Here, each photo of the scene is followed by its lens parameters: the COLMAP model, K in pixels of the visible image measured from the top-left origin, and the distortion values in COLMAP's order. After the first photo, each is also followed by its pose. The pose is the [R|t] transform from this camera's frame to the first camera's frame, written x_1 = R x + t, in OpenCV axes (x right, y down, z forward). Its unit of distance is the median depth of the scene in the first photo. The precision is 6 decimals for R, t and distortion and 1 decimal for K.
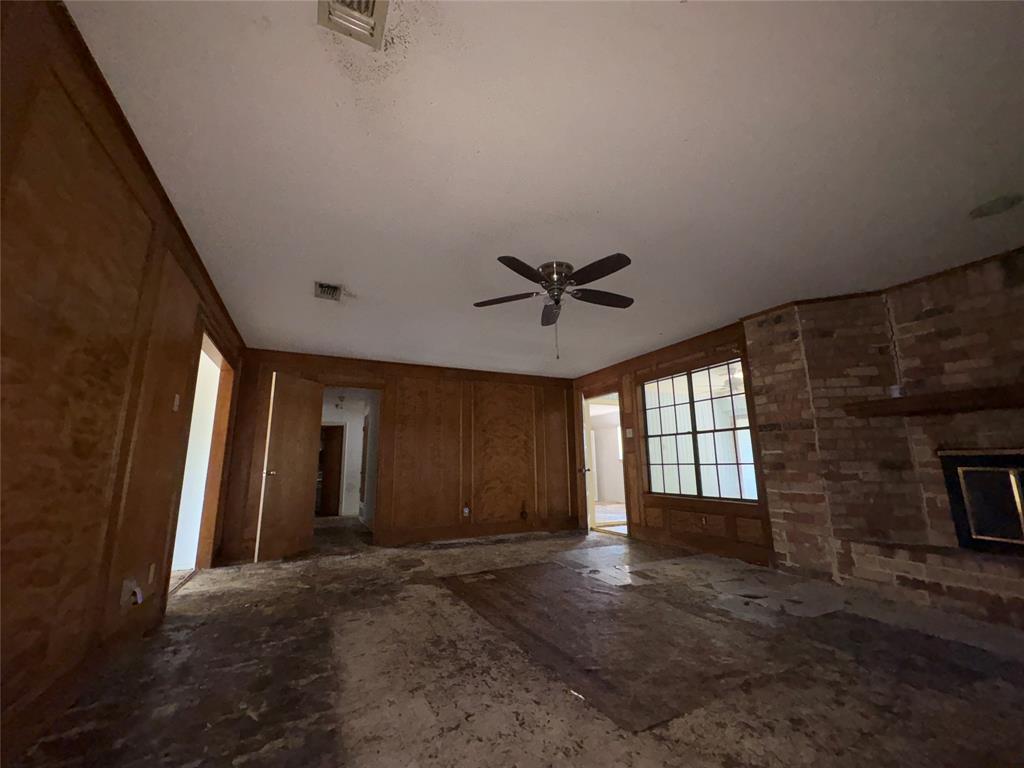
lens RADIAL K [[412.6, 0, 510.7], [0, 412.6, 383.7], [0, 0, 1]] dist [0.001015, -0.000258]
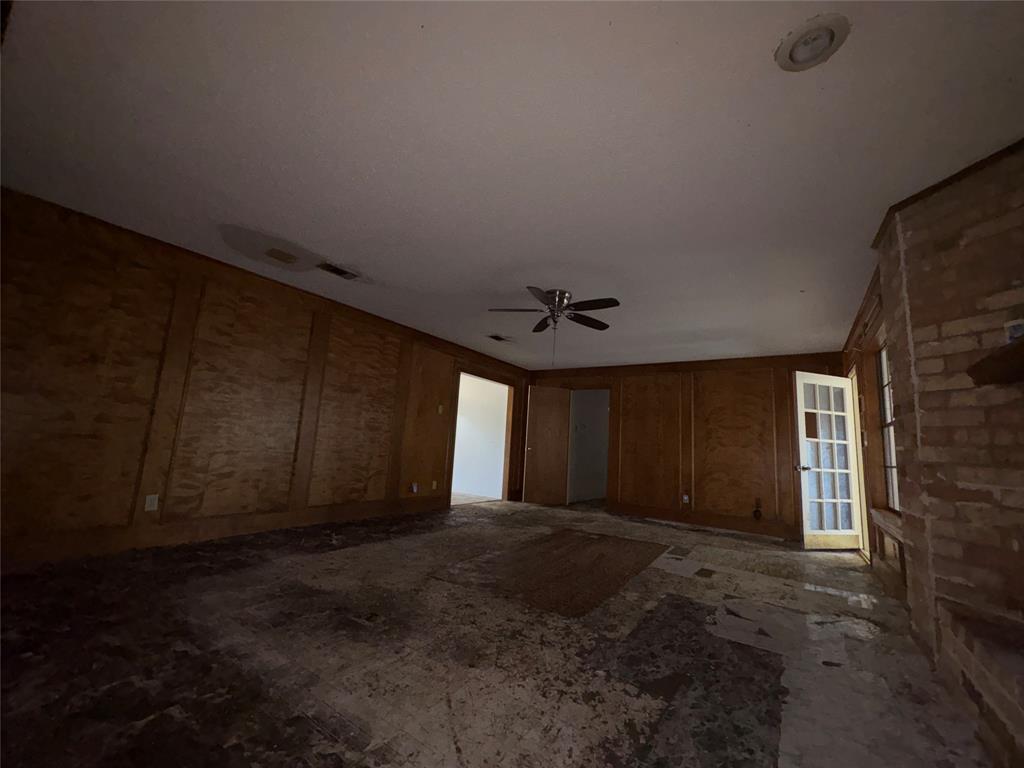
lens RADIAL K [[412.6, 0, 513.9], [0, 412.6, 383.9], [0, 0, 1]] dist [0.001015, -0.000258]
pose [[0.499519, -0.089667, -0.861650, 0.970003], [0.103162, 0.993708, -0.043604, 0.035752], [0.860138, -0.067109, 0.505627, 0.187902]]
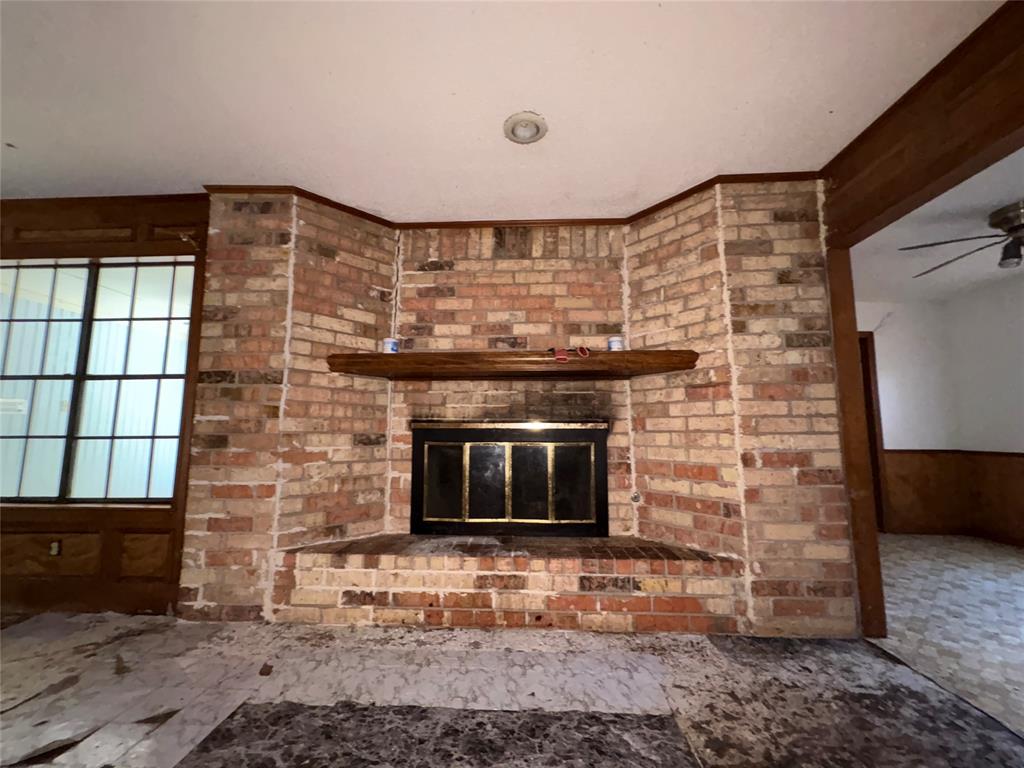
lens RADIAL K [[412.6, 0, 513.1], [0, 412.6, 381.2], [0, 0, 1]] dist [0.001015, -0.000258]
pose [[0.472702, 0.115777, 0.873584, 0.340281], [-0.173496, 0.984156, -0.036551, 0.065644], [-0.863975, -0.134286, 0.485299, 0.375103]]
